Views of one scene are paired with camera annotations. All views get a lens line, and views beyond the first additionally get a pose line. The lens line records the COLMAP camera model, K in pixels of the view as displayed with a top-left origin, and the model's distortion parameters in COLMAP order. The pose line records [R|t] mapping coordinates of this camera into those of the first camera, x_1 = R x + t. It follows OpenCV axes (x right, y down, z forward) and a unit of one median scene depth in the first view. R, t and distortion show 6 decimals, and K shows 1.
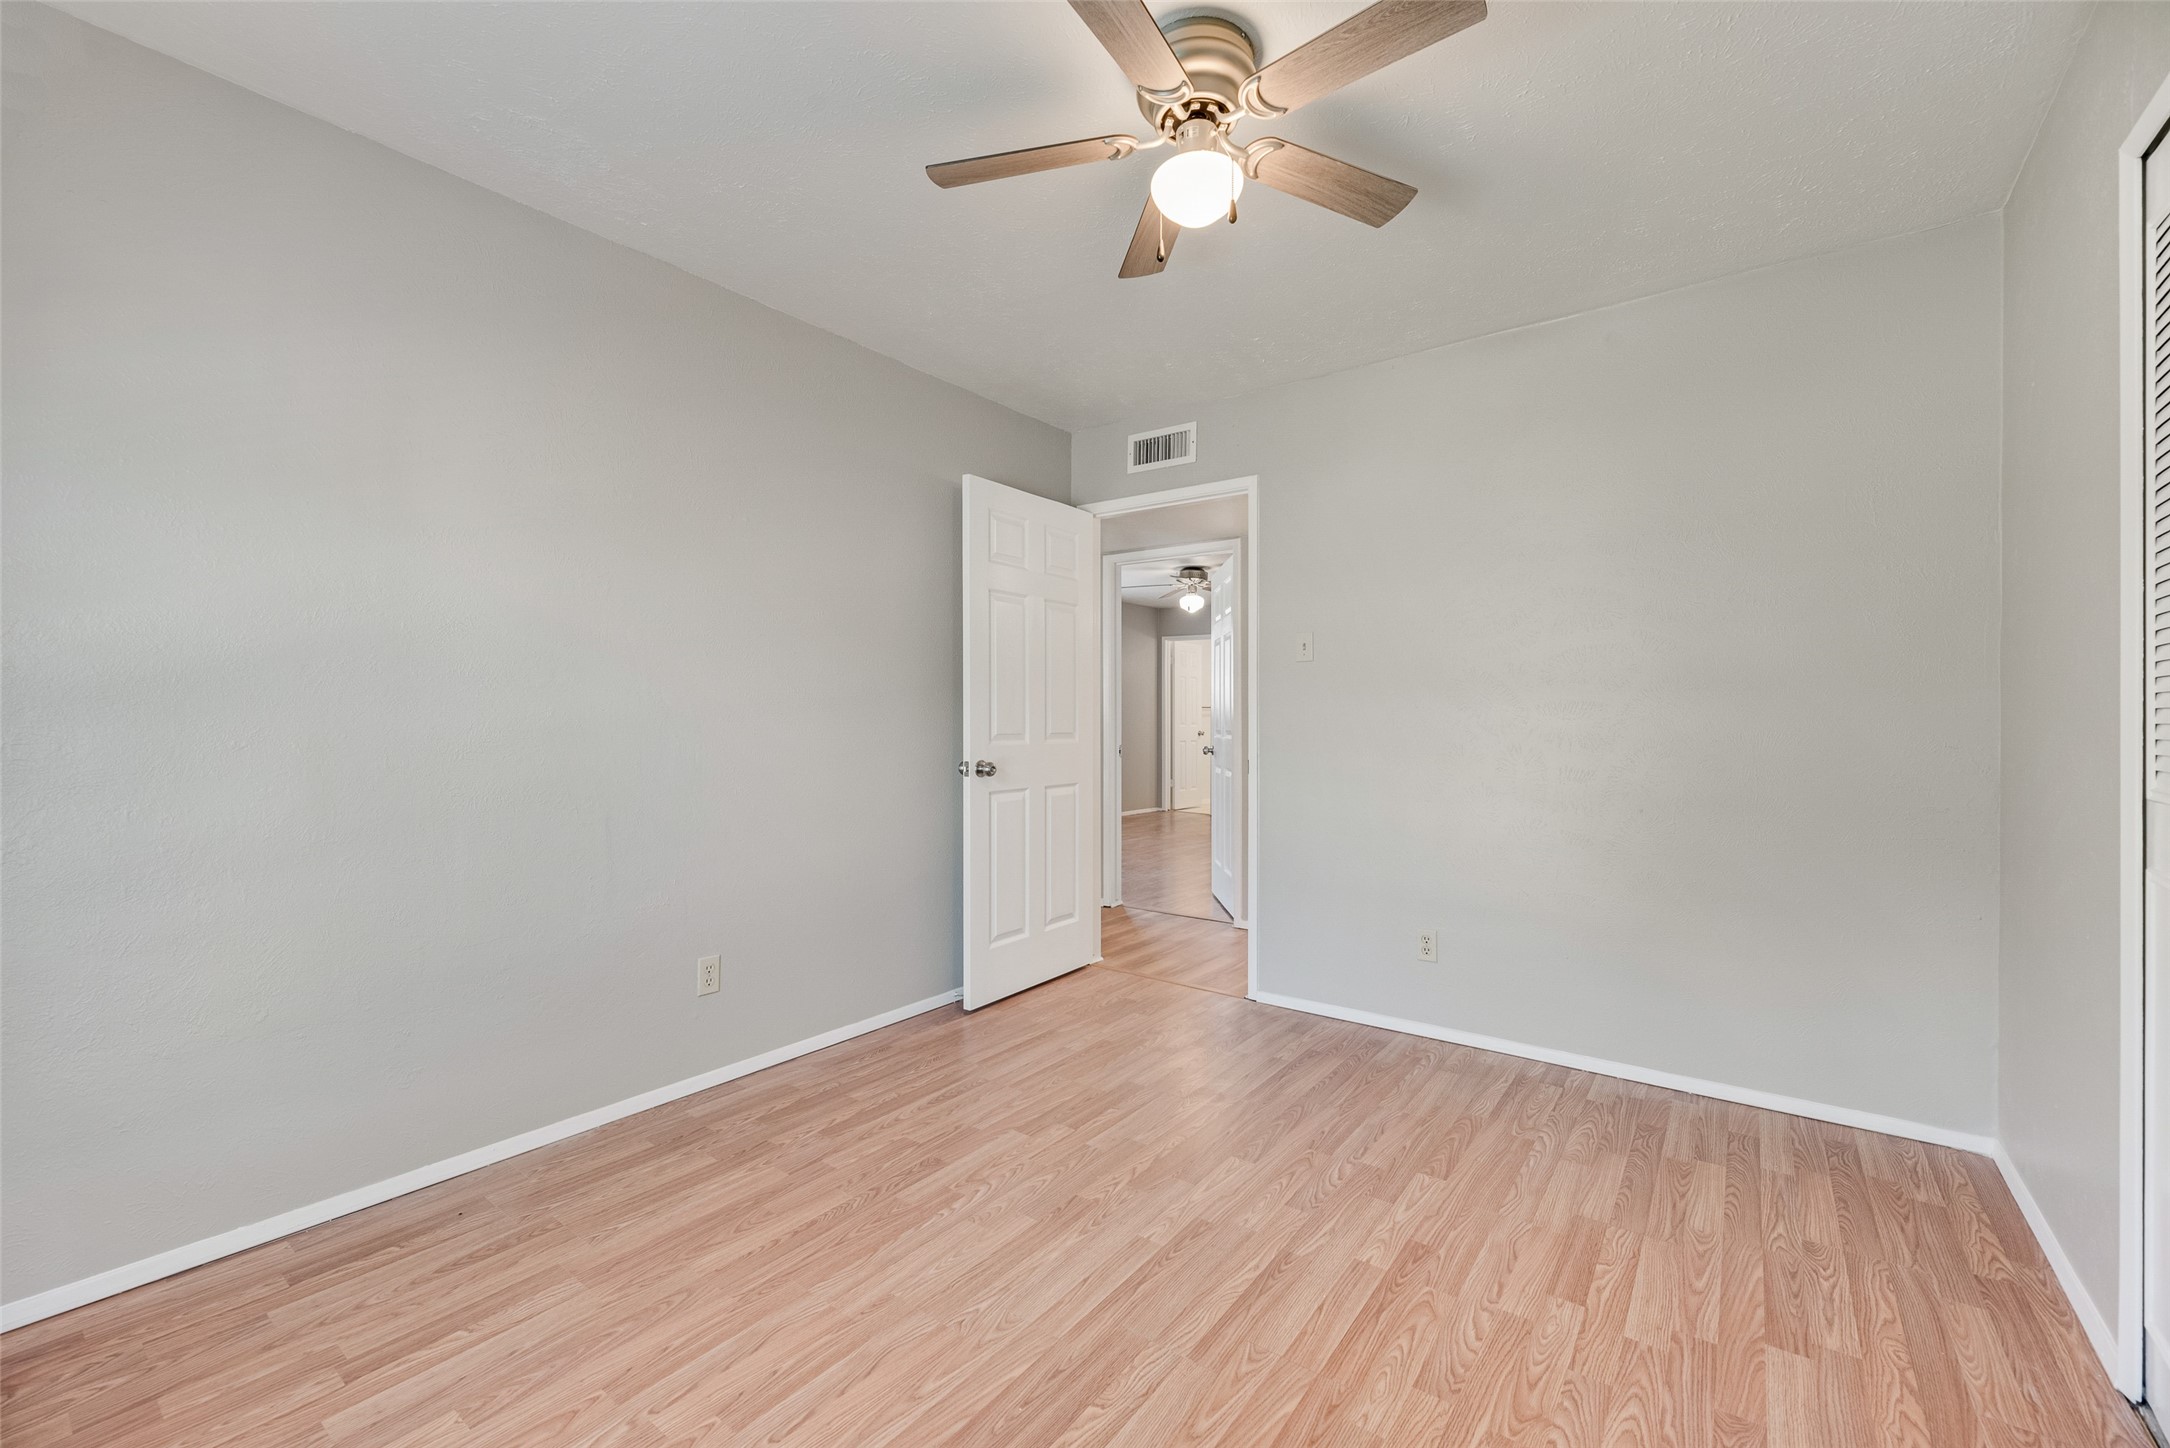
lens RADIAL K [[888.5, 0, 1093.5], [0, 888.5, 720.3], [0, 0, 1]] dist [-0.002029, -0.000121]
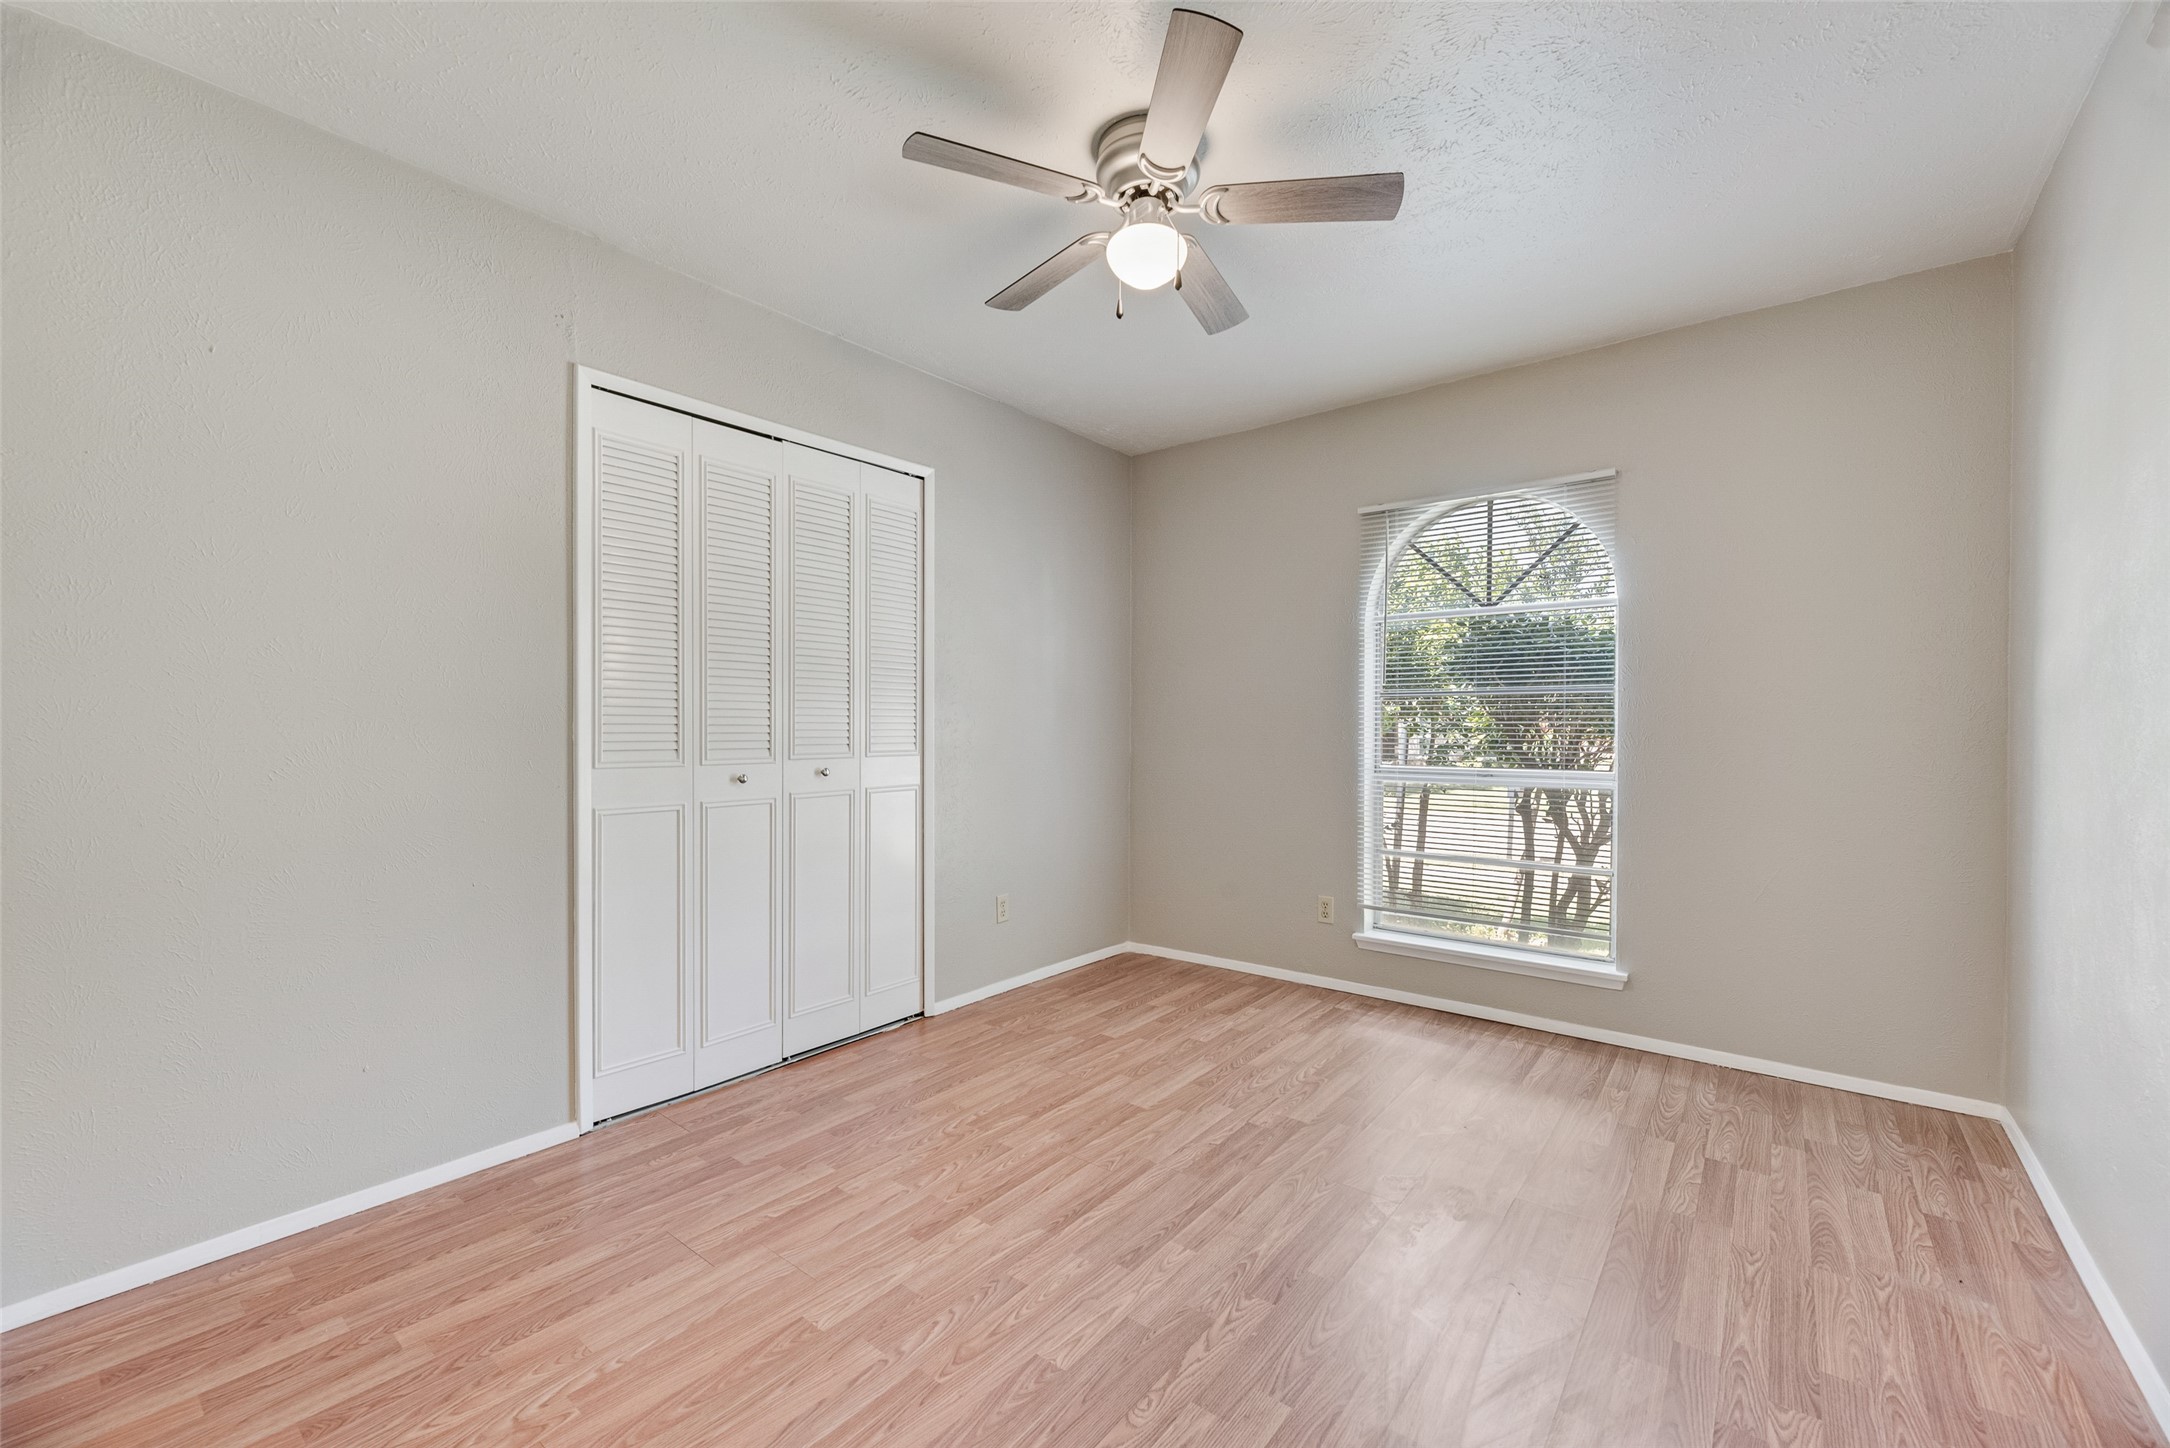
lens RADIAL K [[888.5, 0, 1093.5], [0, 888.5, 720.3], [0, 0, 1]] dist [-0.002029, -0.000121]
pose [[-0.999676, -0.004354, 0.025093, 0.146780], [-0.004439, 0.999985, -0.003334, -0.000010], [-0.025078, -0.003444, -0.999680, 2.066309]]
